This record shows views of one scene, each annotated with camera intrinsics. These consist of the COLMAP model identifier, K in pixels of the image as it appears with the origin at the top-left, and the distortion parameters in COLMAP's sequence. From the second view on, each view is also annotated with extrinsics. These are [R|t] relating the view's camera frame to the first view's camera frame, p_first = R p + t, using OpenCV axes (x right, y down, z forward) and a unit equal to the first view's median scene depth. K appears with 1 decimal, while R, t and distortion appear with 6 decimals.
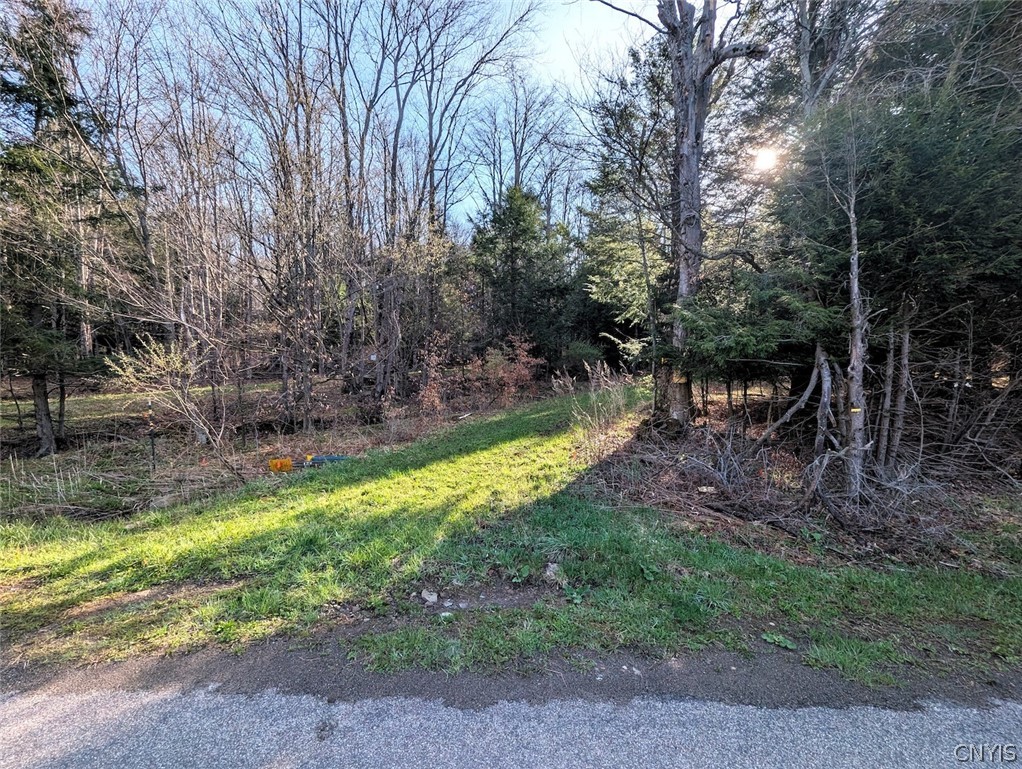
lens RADIAL K [[415.1, 0, 507.6], [0, 415.1, 386.2], [0, 0, 1]] dist [-0.001306, 0.000856]
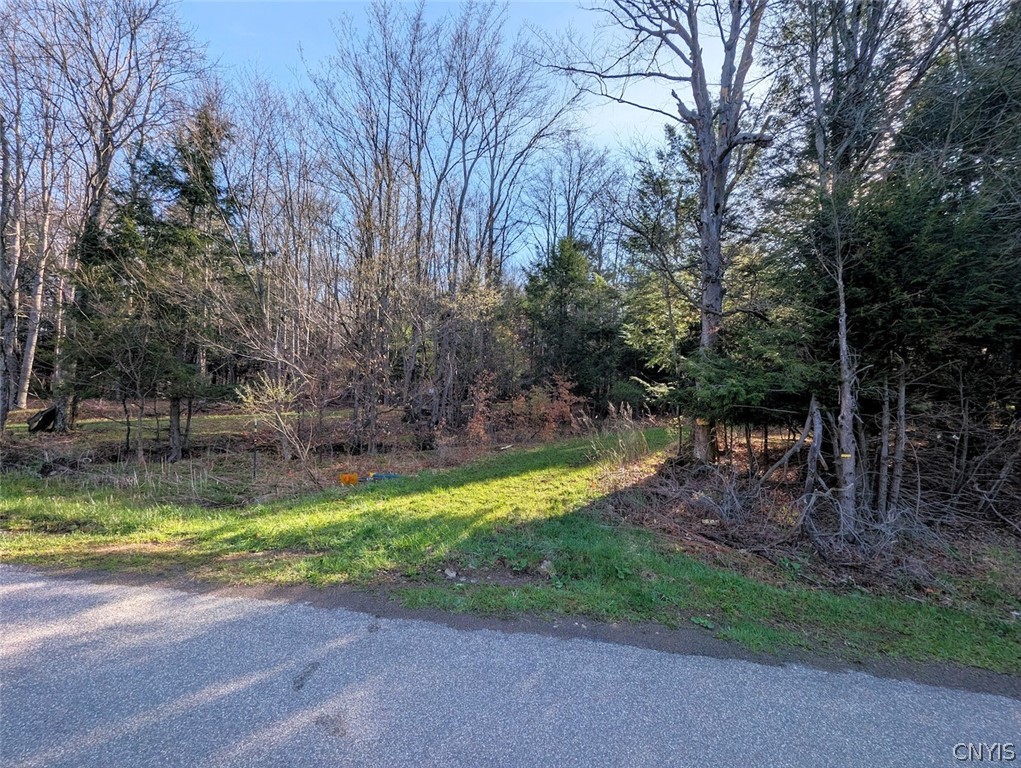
lens RADIAL K [[414.7, 0, 513.0], [0, 414.7, 383.5], [0, 0, 1]] dist [-0.001306, 0.000856]
pose [[0.991657, 0.028516, -0.125709, 0.091075], [-0.039773, 0.995329, -0.087963, -0.001156], [0.122613, 0.092229, 0.988160, -0.203017]]
